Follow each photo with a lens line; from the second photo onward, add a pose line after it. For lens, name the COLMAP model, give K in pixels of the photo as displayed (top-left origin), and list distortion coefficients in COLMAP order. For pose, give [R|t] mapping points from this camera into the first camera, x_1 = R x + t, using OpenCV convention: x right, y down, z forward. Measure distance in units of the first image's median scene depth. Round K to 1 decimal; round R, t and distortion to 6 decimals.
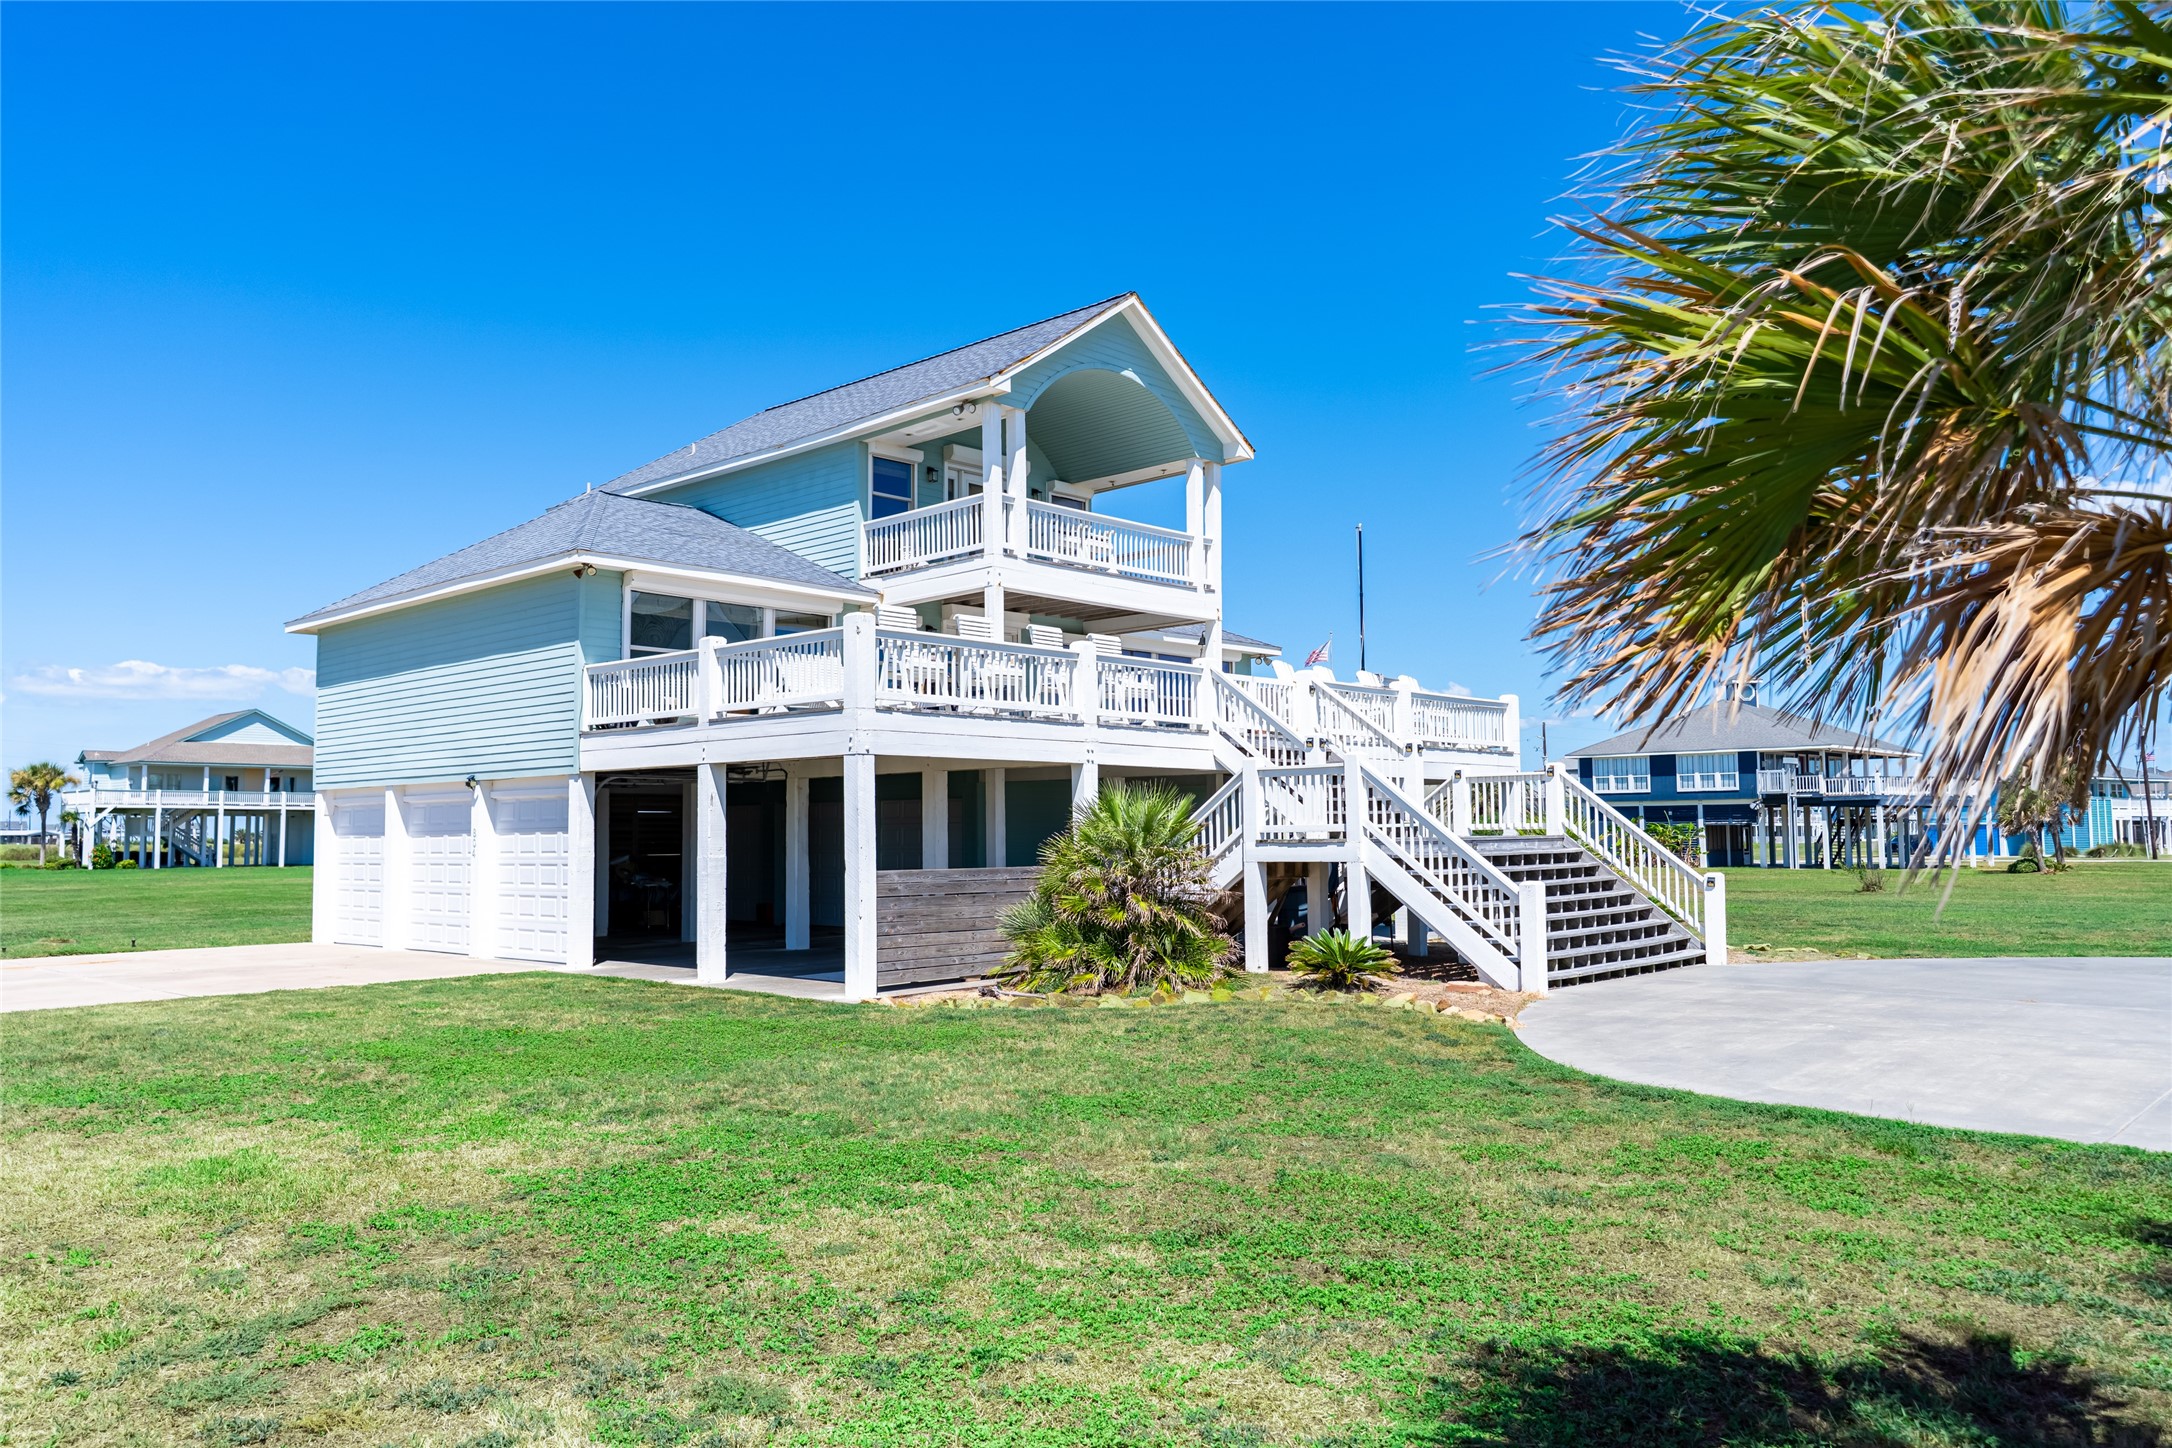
lens RADIAL K [[1565.3, 0, 1086.0], [0, 1565.3, 724.0], [0, 0, 1]] dist [0.053565, 0.000266]
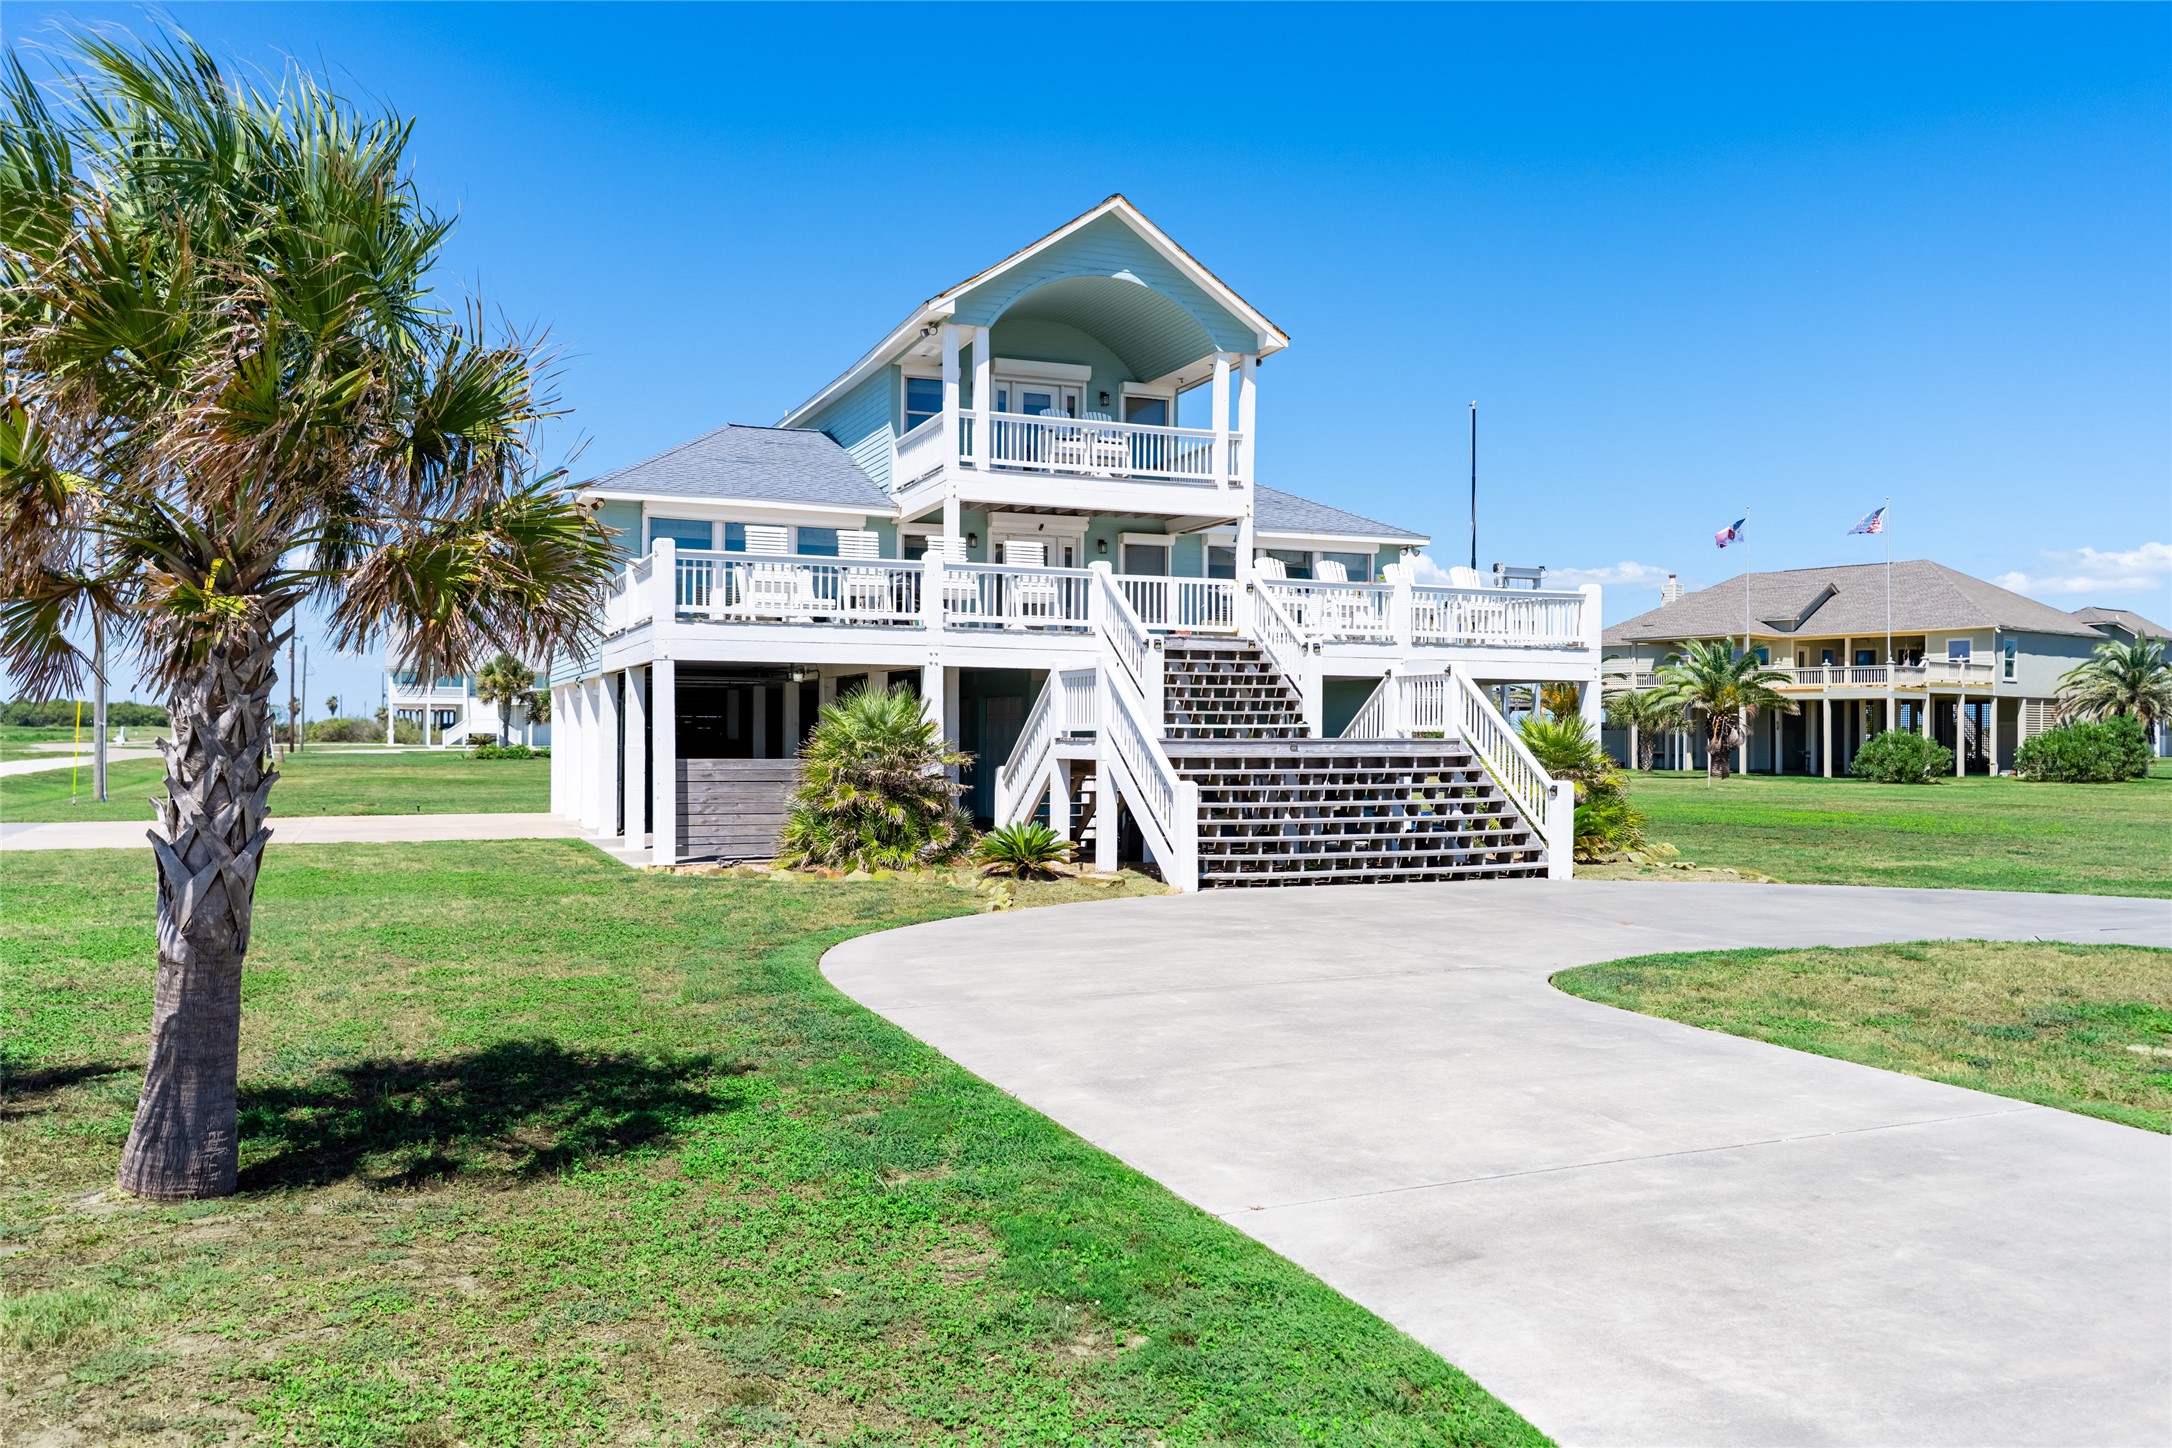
lens RADIAL K [[1672.6, 0, 1086.0], [0, 1672.6, 724.0], [0, 0, 1]] dist [0.014481, 0.000811]
pose [[0.909835, 0.011896, -0.414799, 0.455986], [0.016878, 0.997701, 0.065632, -0.007093], [0.414626, -0.066716, 0.907543, -0.005410]]
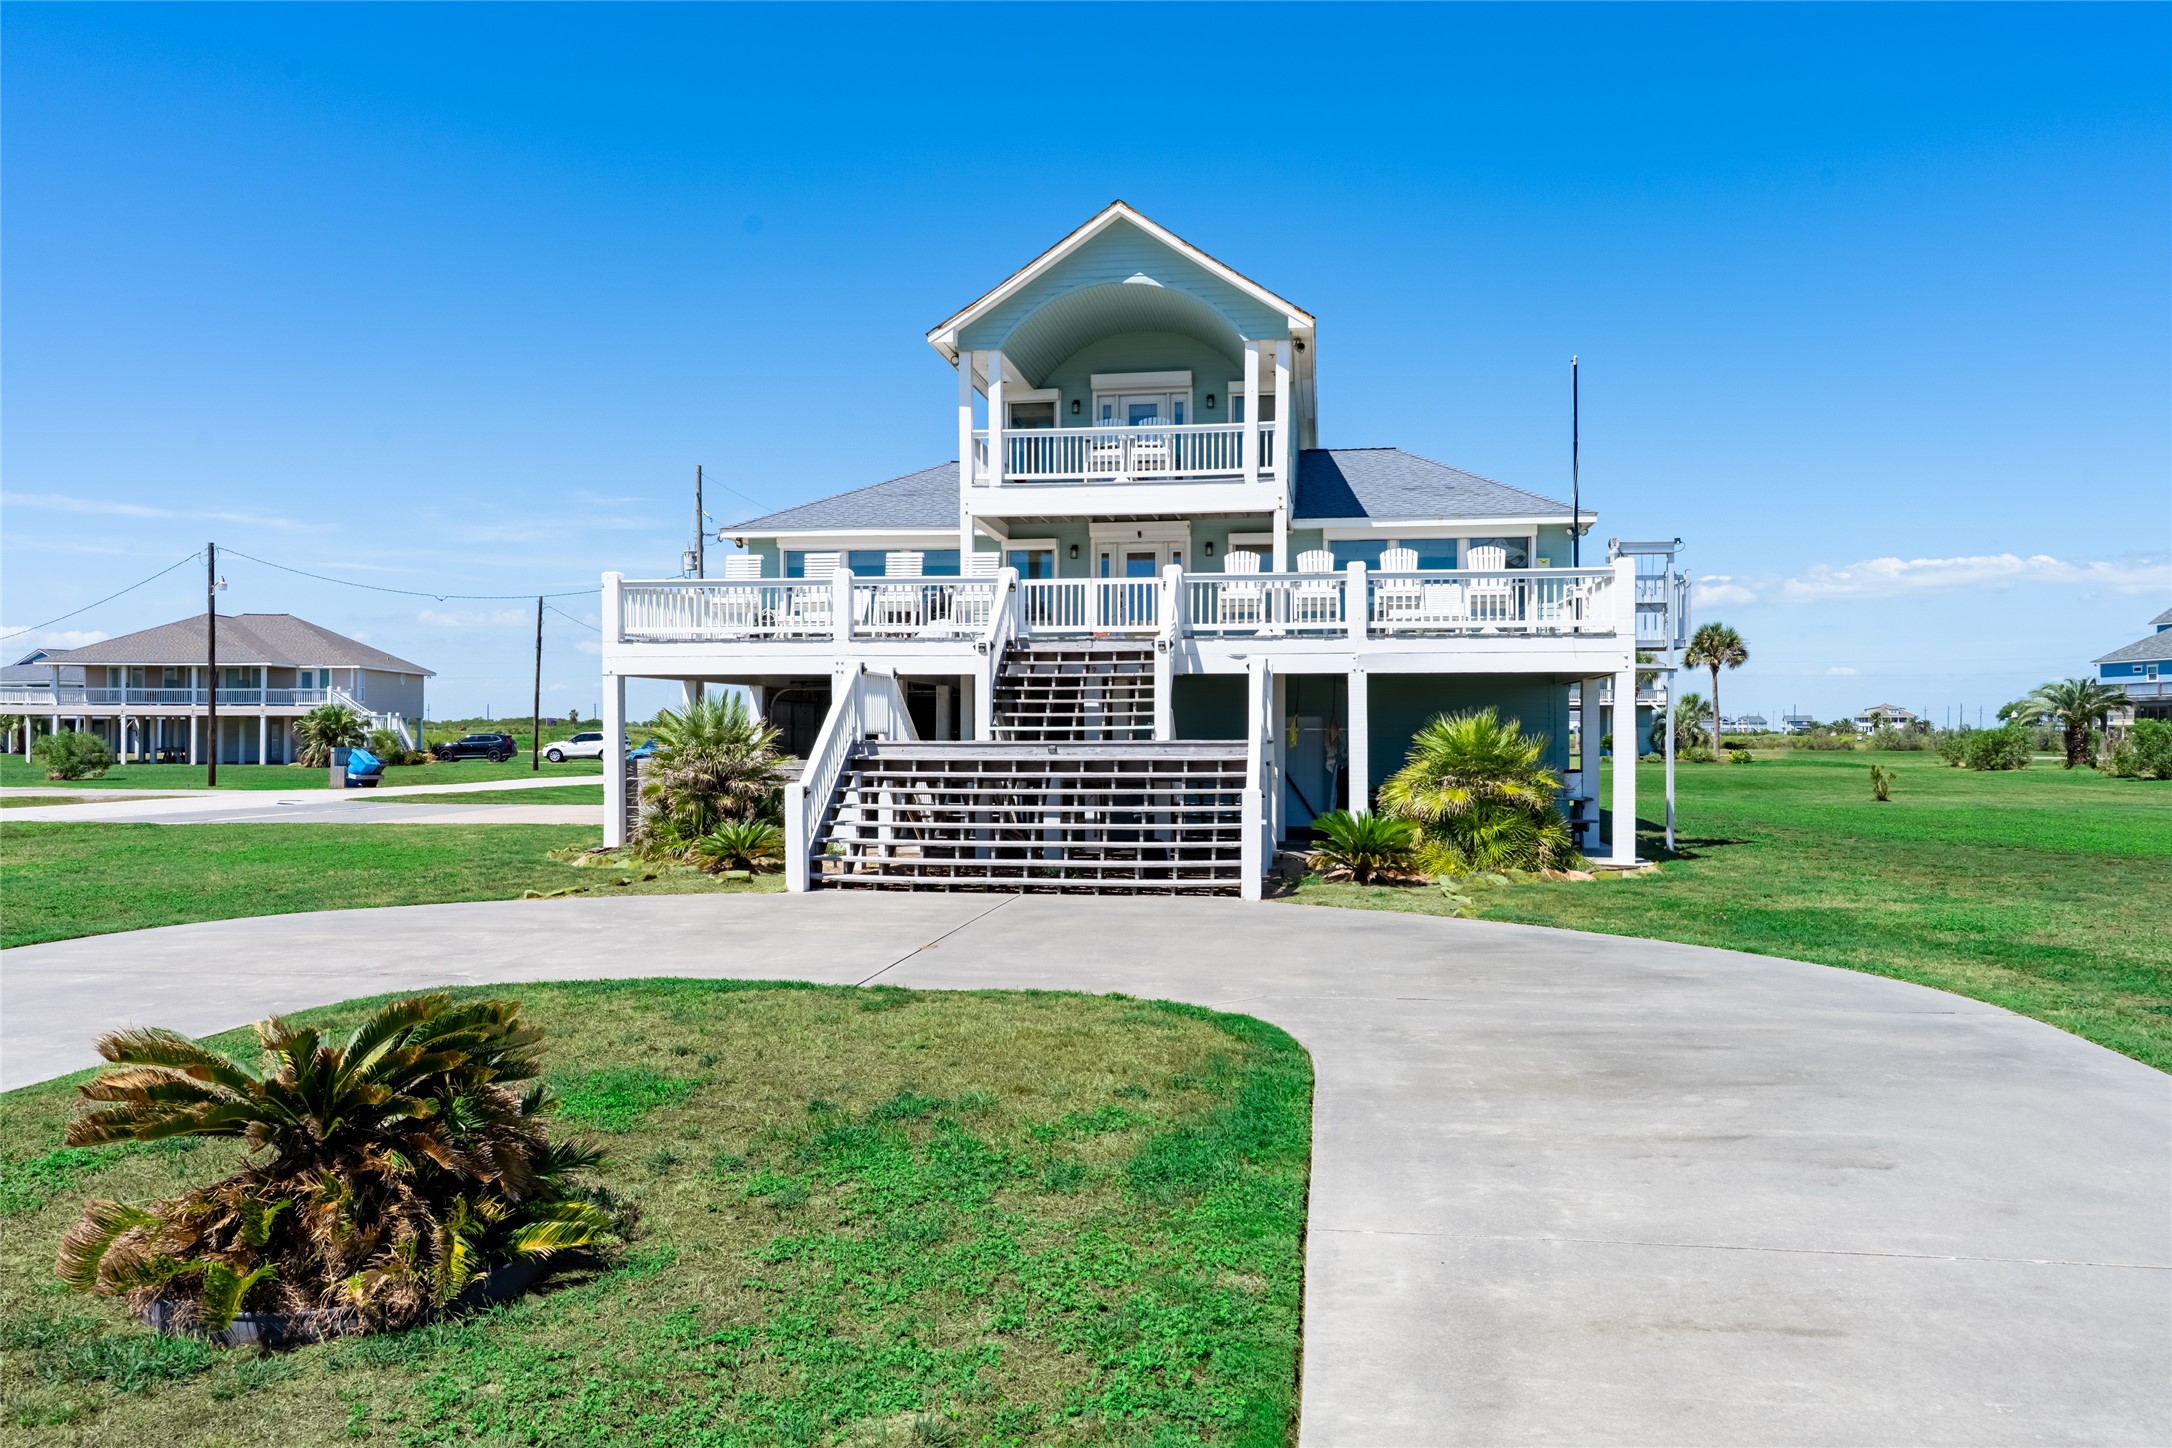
lens RADIAL K [[1555.4, 0, 1086.0], [0, 1555.4, 724.0], [0, 0, 1]] dist [-0.005106, -0.000468]
pose [[0.554711, 0.004067, -0.832033, 0.843954], [0.052997, 0.997785, 0.040210, 0.019908], [0.830353, -0.066401, 0.553267, 0.402371]]
